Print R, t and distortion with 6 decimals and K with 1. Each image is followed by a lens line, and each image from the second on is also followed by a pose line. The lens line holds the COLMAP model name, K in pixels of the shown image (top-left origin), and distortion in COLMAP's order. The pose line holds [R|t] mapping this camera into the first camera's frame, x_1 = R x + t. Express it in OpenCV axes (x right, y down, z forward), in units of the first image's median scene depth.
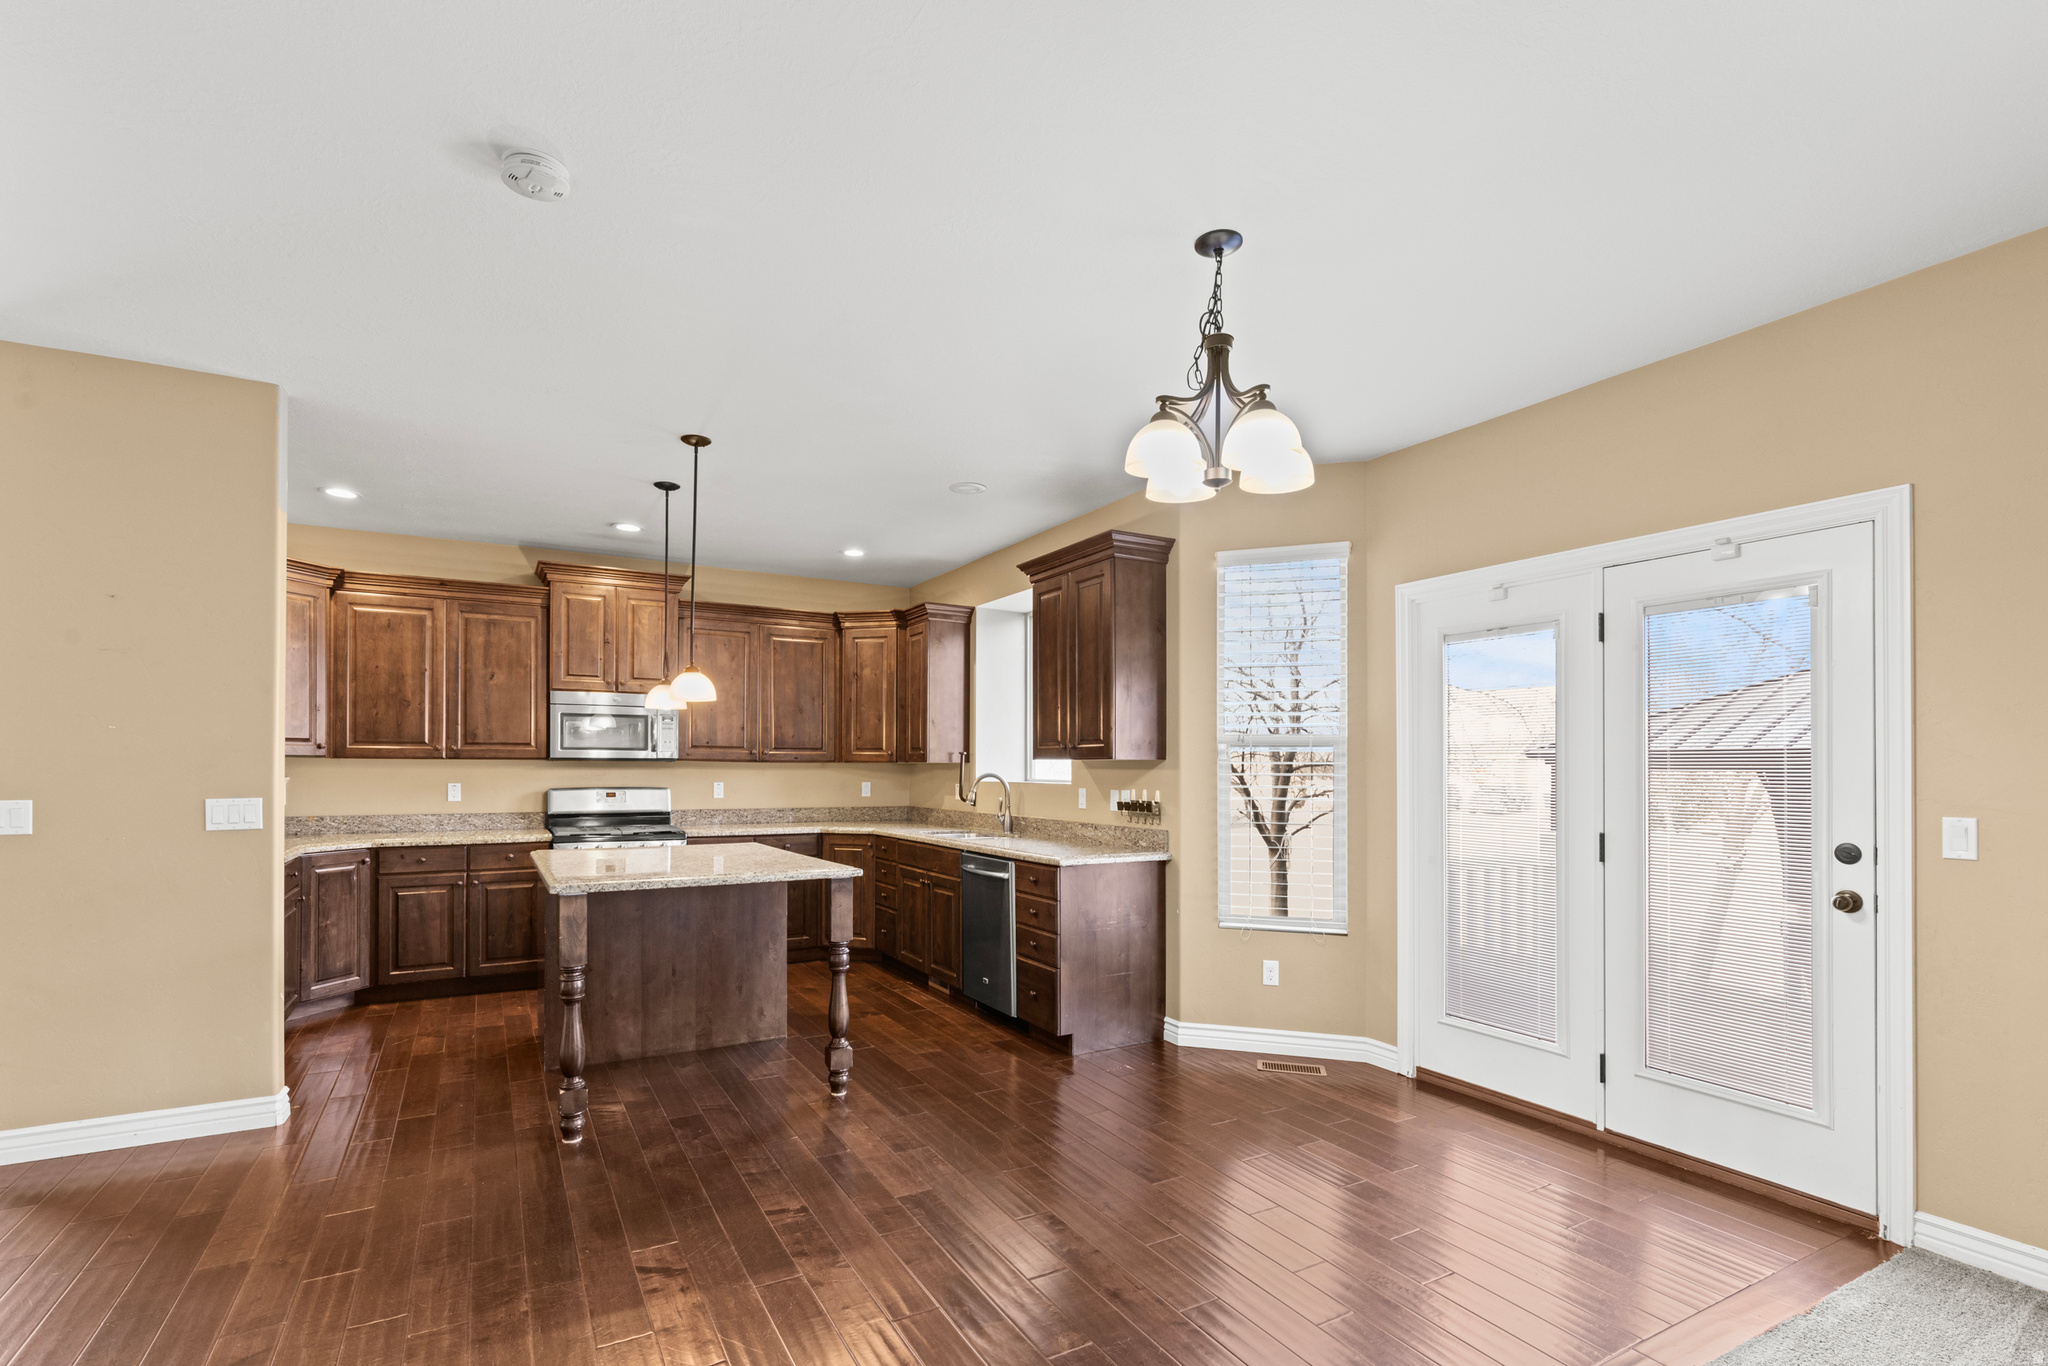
lens RADIAL K [[938.3, 0, 998.7], [0, 938.3, 761.4], [0, 0, 1]] dist [0.001716, 0.000400]
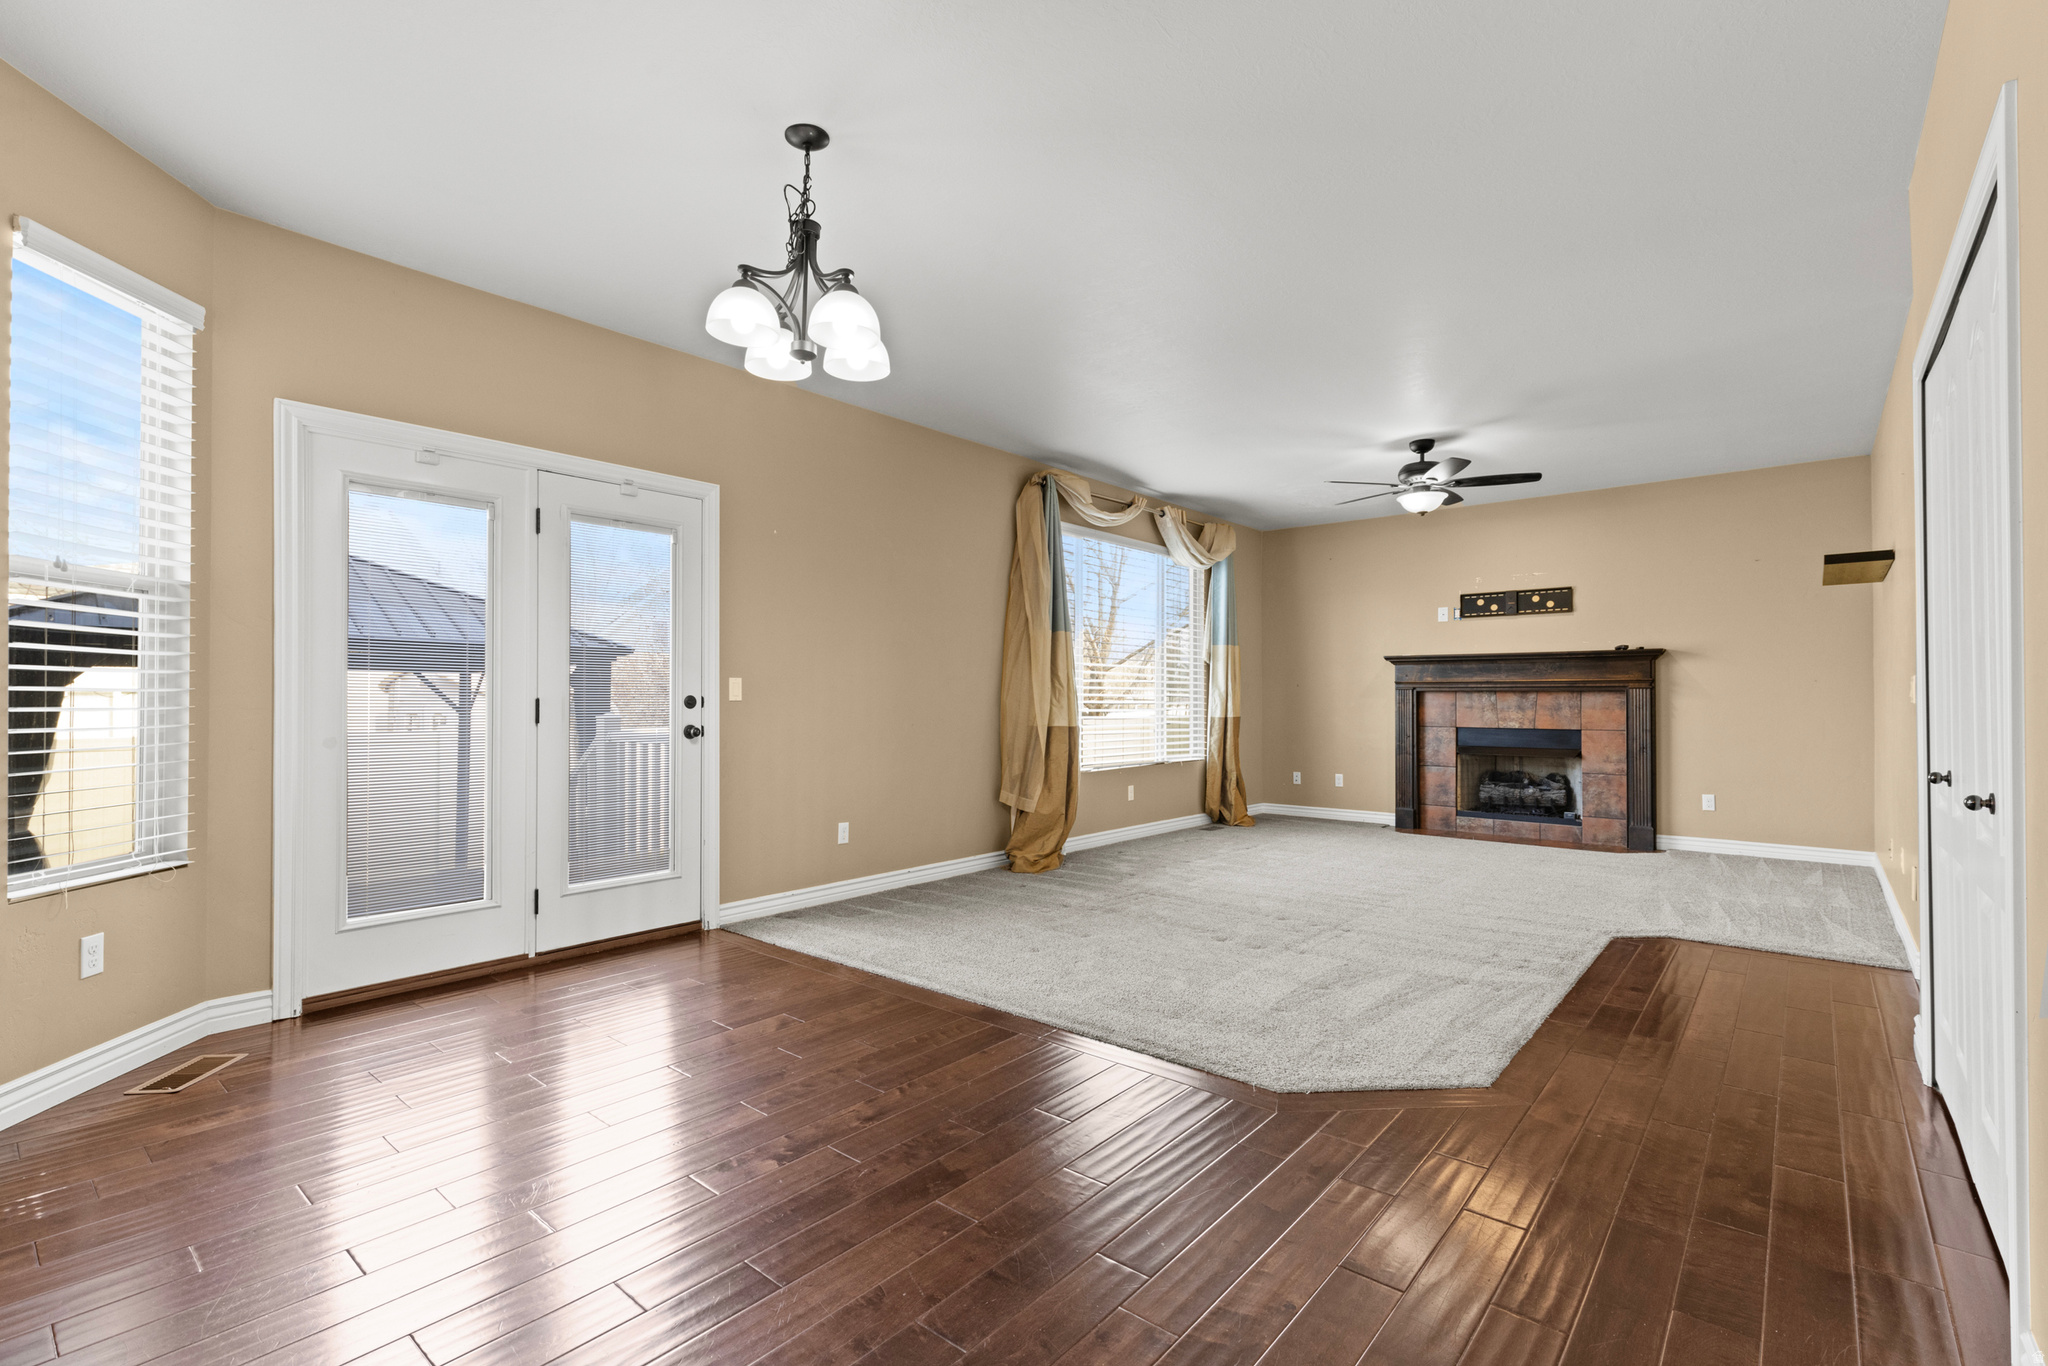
lens RADIAL K [[938.3, 0, 1023.2], [0, 938.3, 685.7], [0, 0, 1]] dist [0.001716, 0.000400]
pose [[-0.358355, 0.001958, 0.933583, -0.458070], [-0.012168, 0.999903, -0.006768, 0.042883], [-0.933506, -0.013785, -0.358296, 0.602557]]
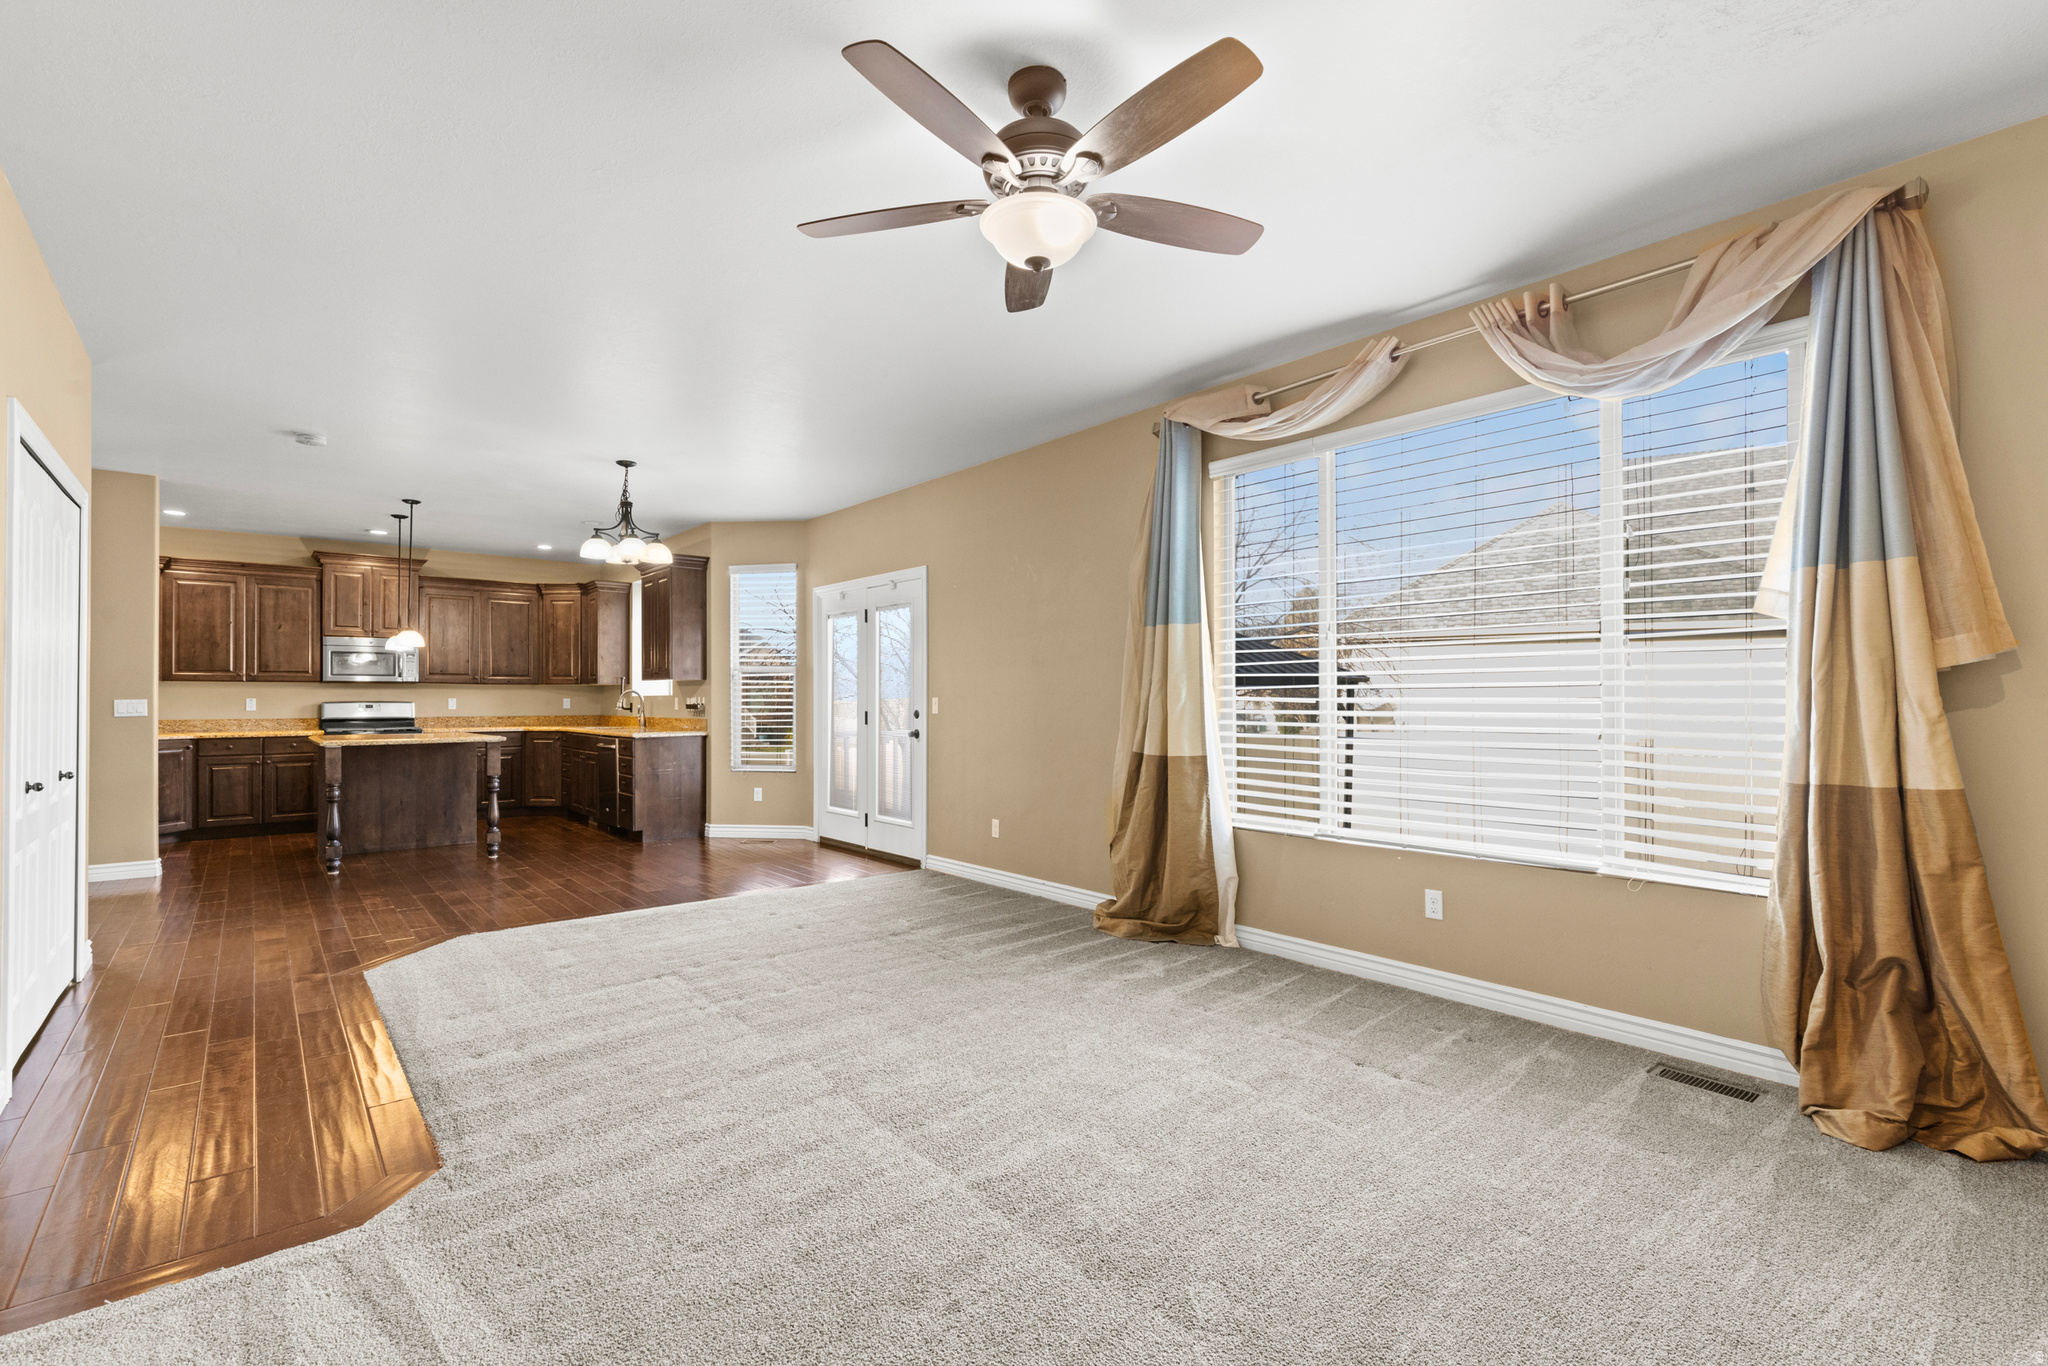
lens RADIAL K [[938.3, 0, 1006.7], [0, 938.3, 686.6], [0, 0, 1]] dist [0.001716, 0.000400]
pose [[0.984157, -0.004079, 0.177250, 0.405841], [0.005227, 0.999968, -0.006016, 0.024320], [-0.177220, 0.006847, 0.984148, -0.821475]]
